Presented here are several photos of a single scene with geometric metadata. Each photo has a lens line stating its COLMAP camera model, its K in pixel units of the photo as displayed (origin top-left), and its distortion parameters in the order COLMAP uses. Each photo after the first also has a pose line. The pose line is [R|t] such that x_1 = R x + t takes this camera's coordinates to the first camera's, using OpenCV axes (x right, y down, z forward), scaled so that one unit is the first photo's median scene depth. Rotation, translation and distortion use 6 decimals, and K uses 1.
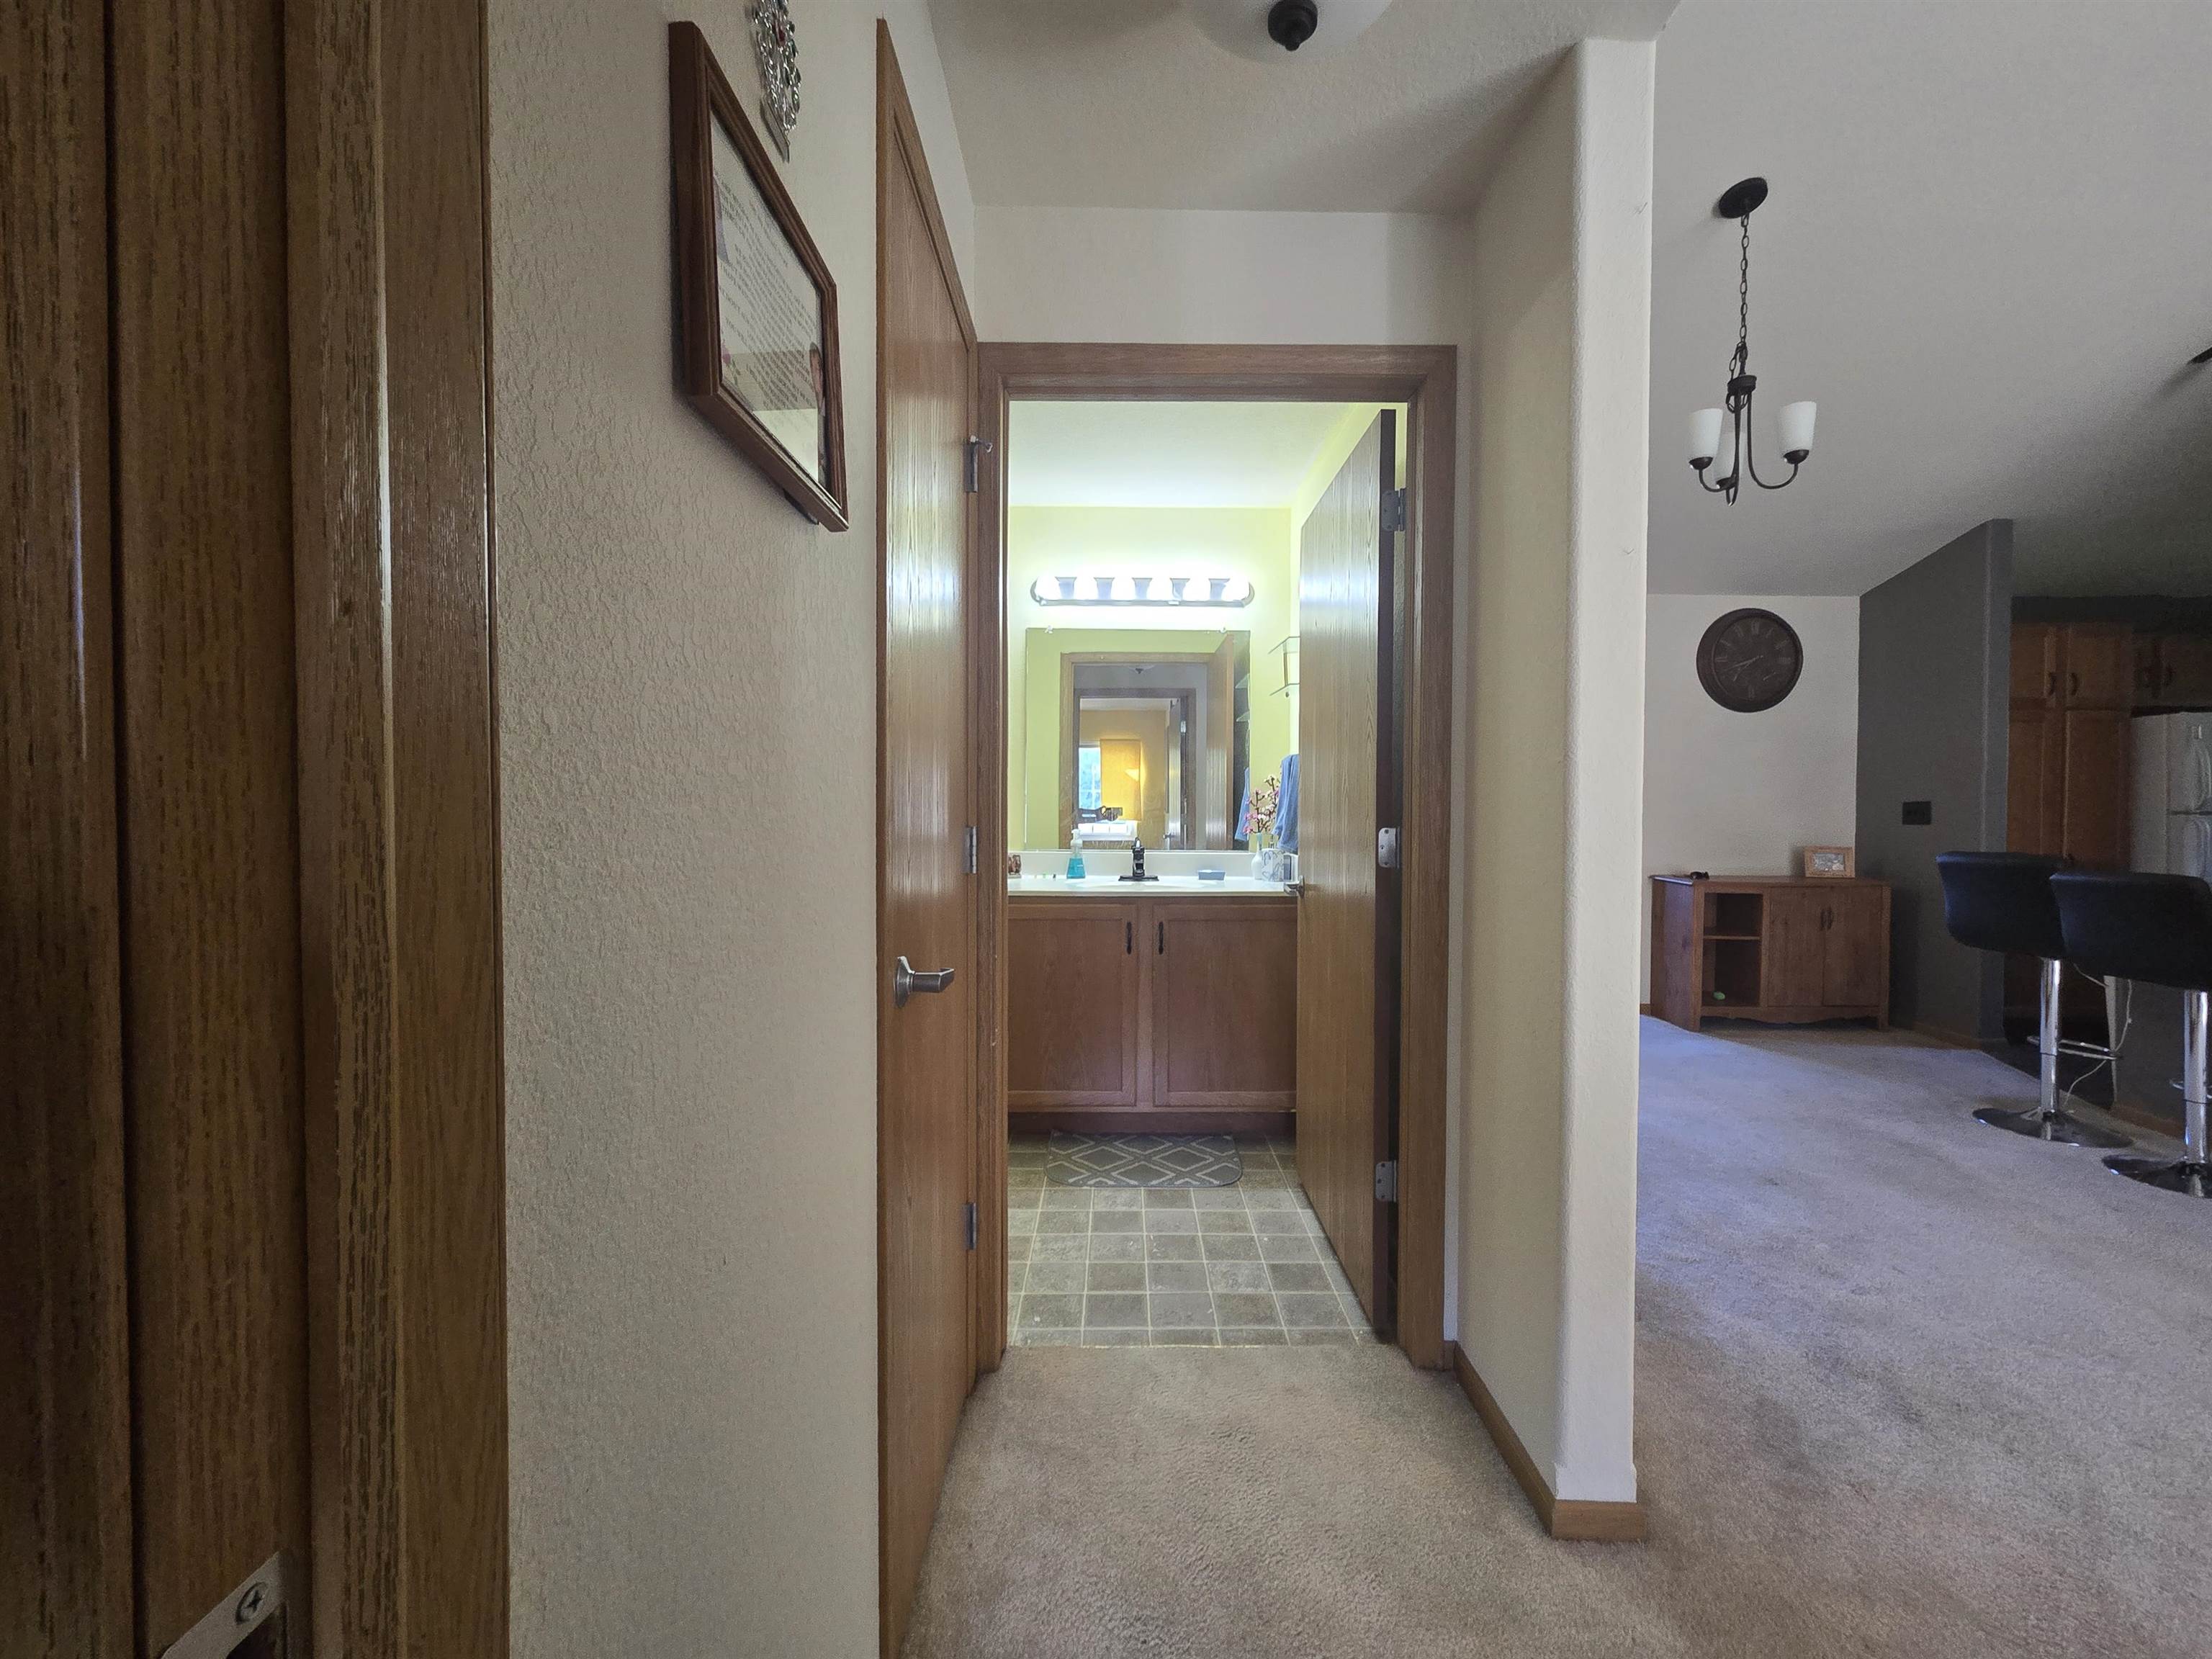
lens RADIAL K [[908.9, 0, 1112.4], [0, 908.9, 820.6], [0, 0, 1]] dist [-0.001622, 0.001779]
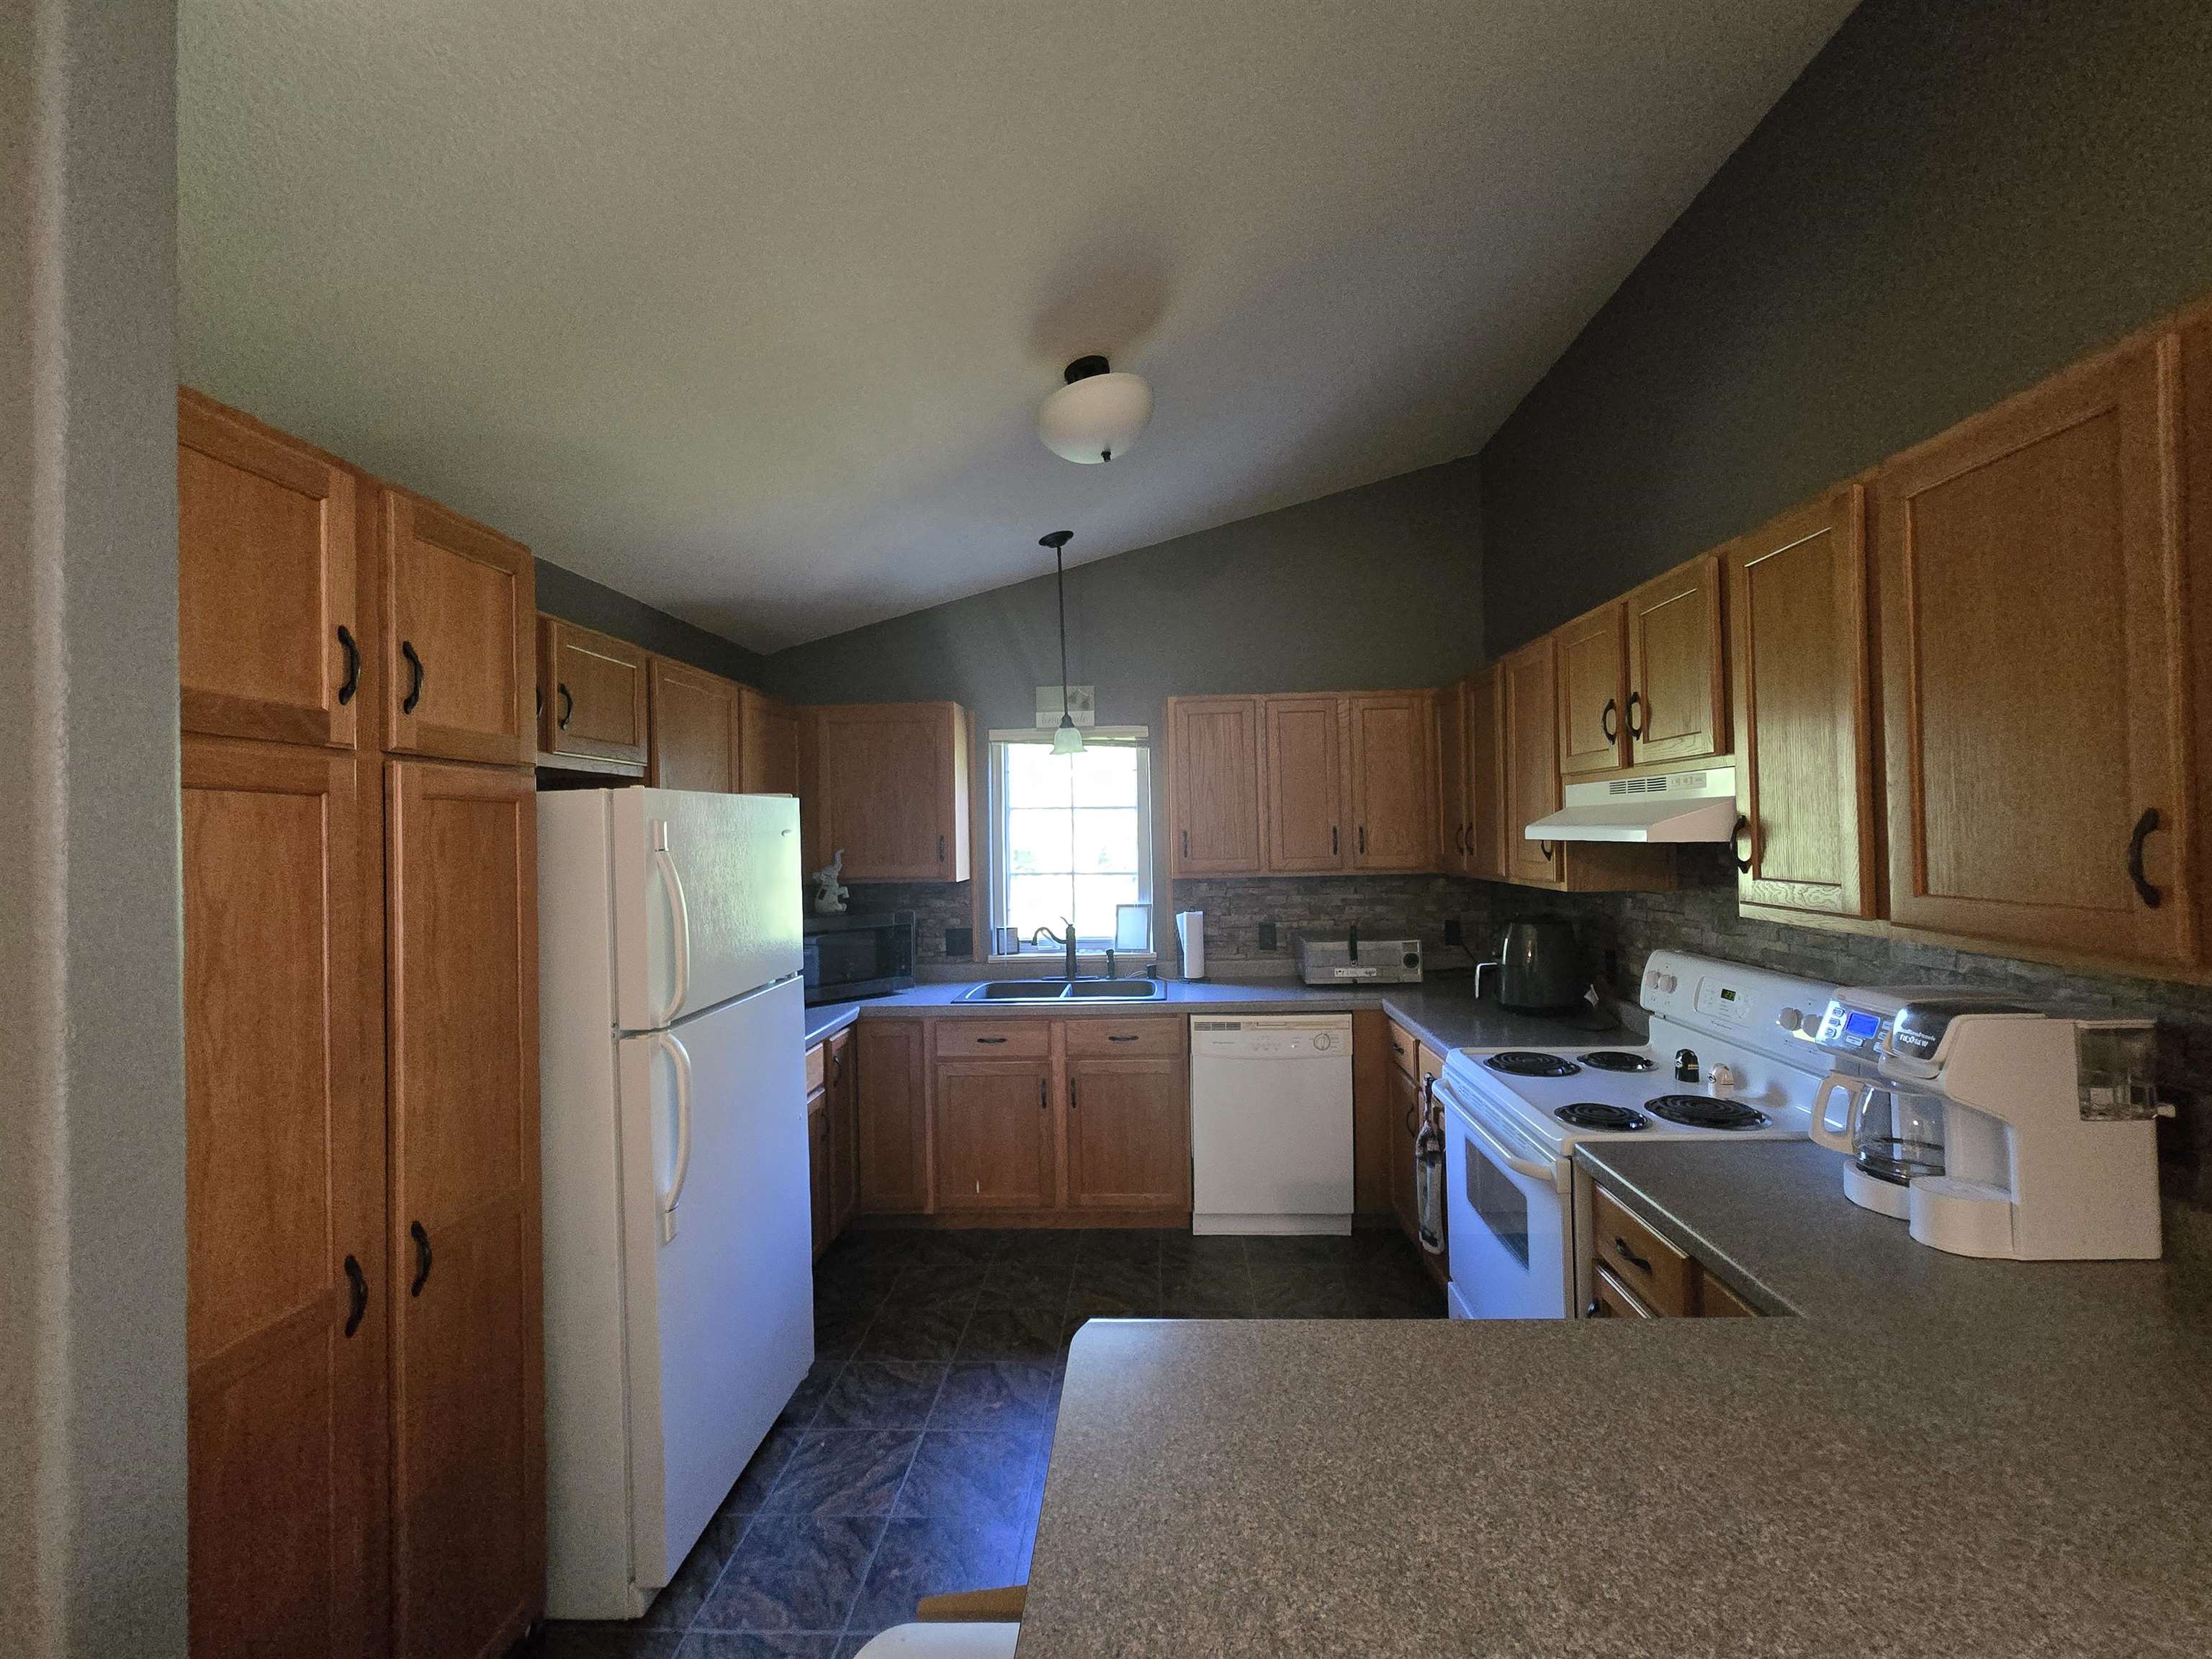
lens RADIAL K [[908.9, 0, 1105.0], [0, 908.9, 824.2], [0, 0, 1]] dist [-0.001622, 0.001779]
pose [[0.076120, 0.009382, 0.997055, 0.767928], [0.039026, 0.999161, -0.012381, -0.087804], [-0.996335, 0.039853, 0.075690, 0.743157]]
